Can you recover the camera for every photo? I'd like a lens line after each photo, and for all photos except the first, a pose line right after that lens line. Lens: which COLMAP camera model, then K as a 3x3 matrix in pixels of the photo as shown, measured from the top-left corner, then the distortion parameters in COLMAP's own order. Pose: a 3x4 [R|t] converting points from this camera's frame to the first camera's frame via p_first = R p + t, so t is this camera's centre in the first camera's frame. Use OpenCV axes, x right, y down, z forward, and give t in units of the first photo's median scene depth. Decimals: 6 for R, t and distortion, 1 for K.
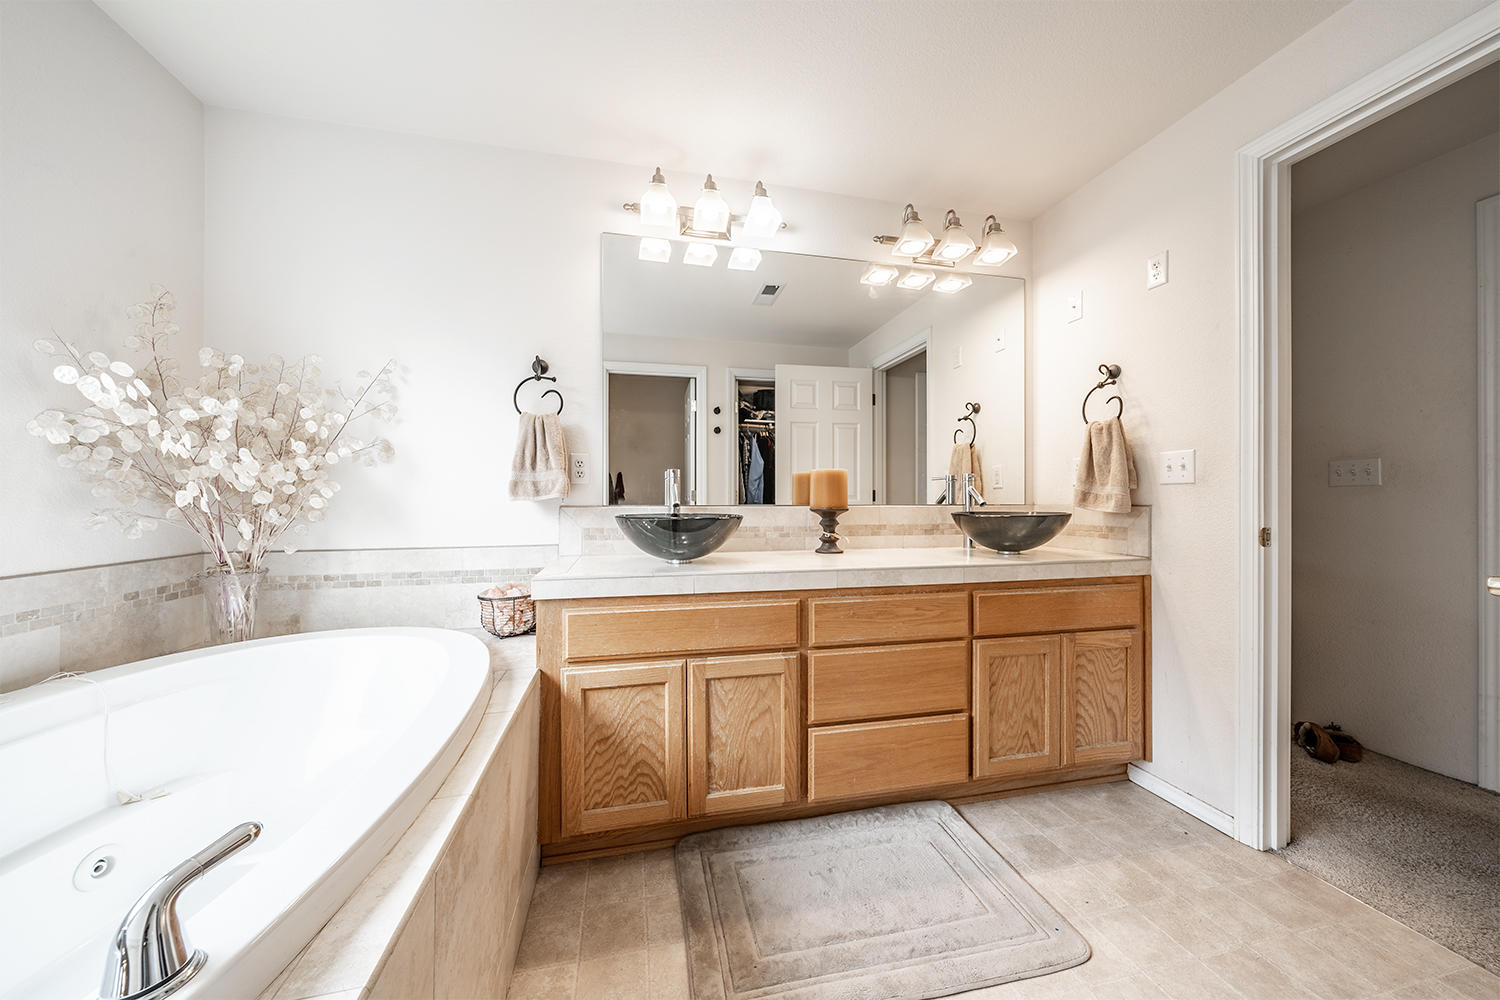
lens RADIAL K [[529.4, 0, 755.3], [0, 529.4, 505.3], [0, 0, 1]] dist [-0.001333, -0.000347]
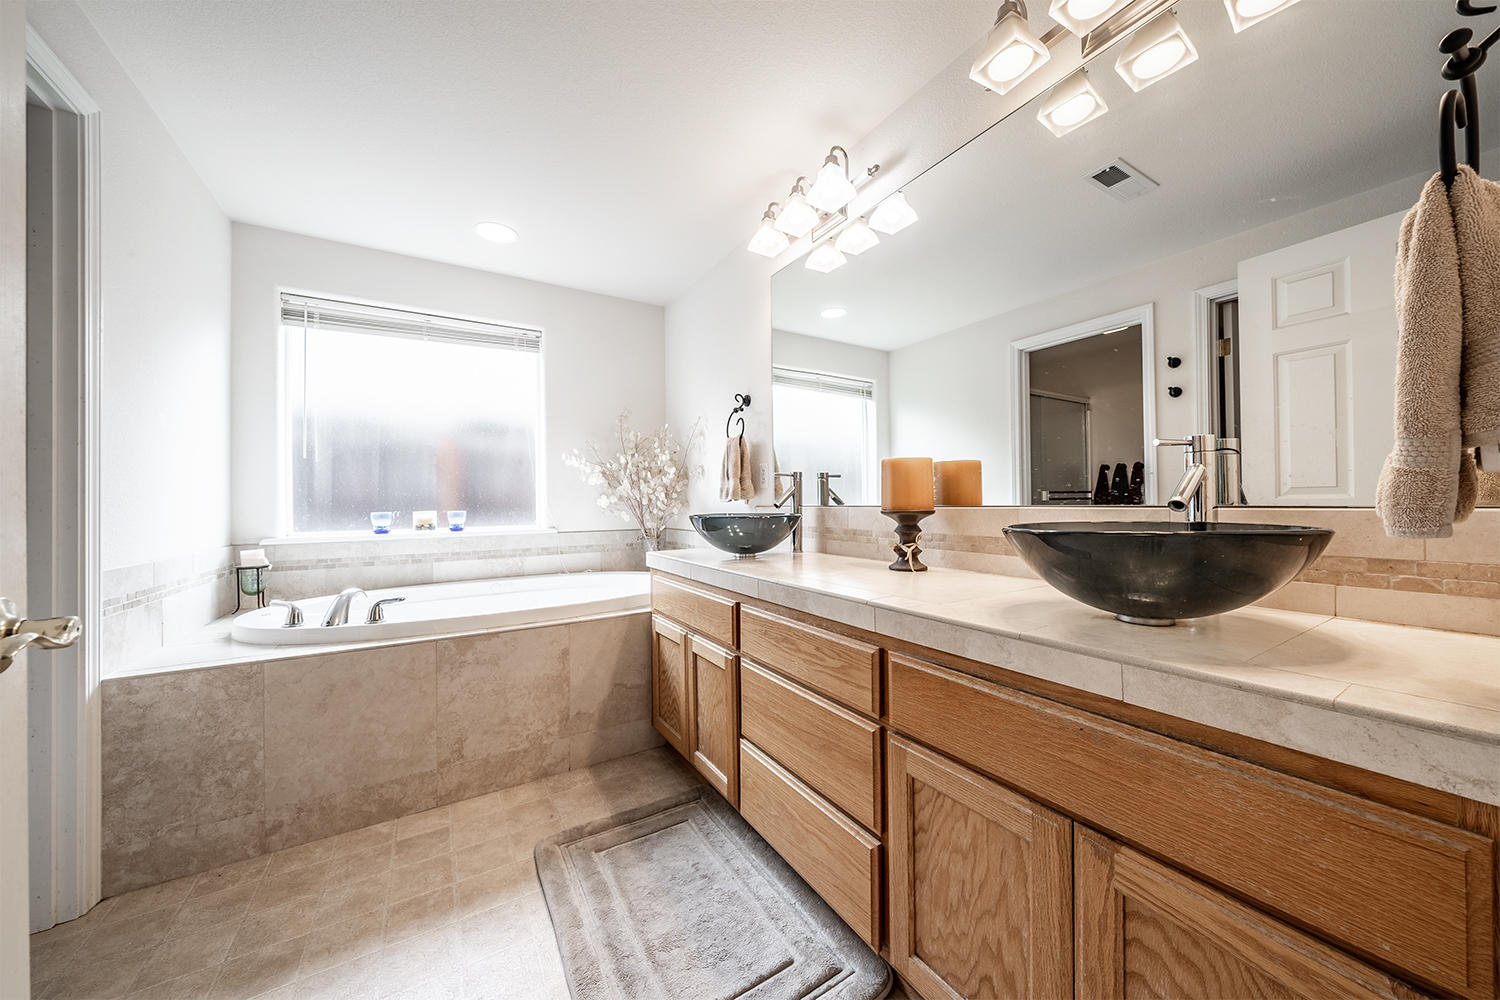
lens RADIAL K [[529.4, 0, 731.7], [0, 529.4, 504.6], [0, 0, 1]] dist [-0.001333, -0.000347]
pose [[0.276901, 0.001785, -0.960897, 0.888962], [-0.001640, 0.999998, 0.001385, -0.003503], [0.960897, 0.001192, 0.276904, 0.624997]]
